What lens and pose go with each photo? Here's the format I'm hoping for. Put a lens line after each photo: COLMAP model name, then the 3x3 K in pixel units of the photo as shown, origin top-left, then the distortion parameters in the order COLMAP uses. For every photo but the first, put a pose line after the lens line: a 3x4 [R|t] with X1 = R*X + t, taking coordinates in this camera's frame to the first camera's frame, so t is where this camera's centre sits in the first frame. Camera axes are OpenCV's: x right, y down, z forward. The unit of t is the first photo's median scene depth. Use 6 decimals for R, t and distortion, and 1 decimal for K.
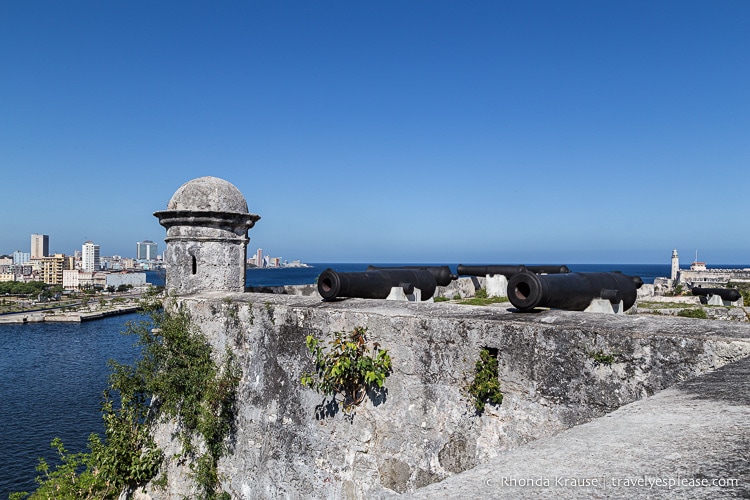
lens RADIAL K [[1355.4, 0, 374.8], [0, 1355.4, 250.7], [0, 0, 1]] dist [-0.038868, 0.000000]
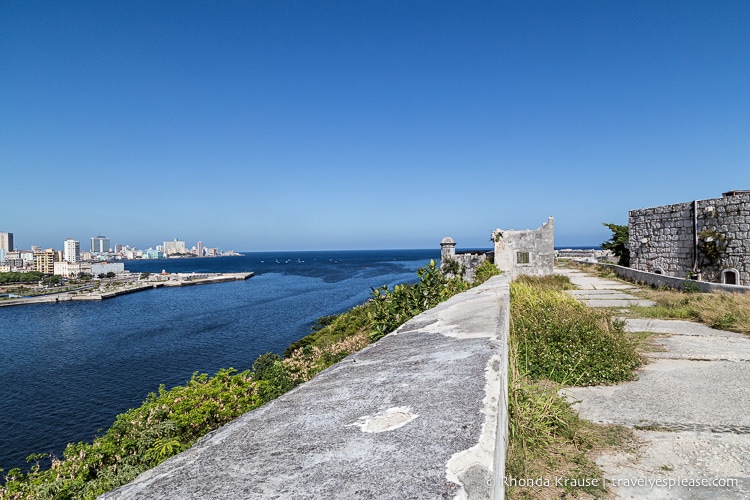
lens RADIAL K [[1355.4, 0, 375.1], [0, 1355.4, 250.2], [0, 0, 1]] dist [-0.038868, 0.000000]
pose [[0.995357, -0.021334, 0.093859, -0.052709], [0.020445, 0.999737, 0.010429, -0.003456], [-0.094057, -0.008461, 0.995531, -0.261938]]
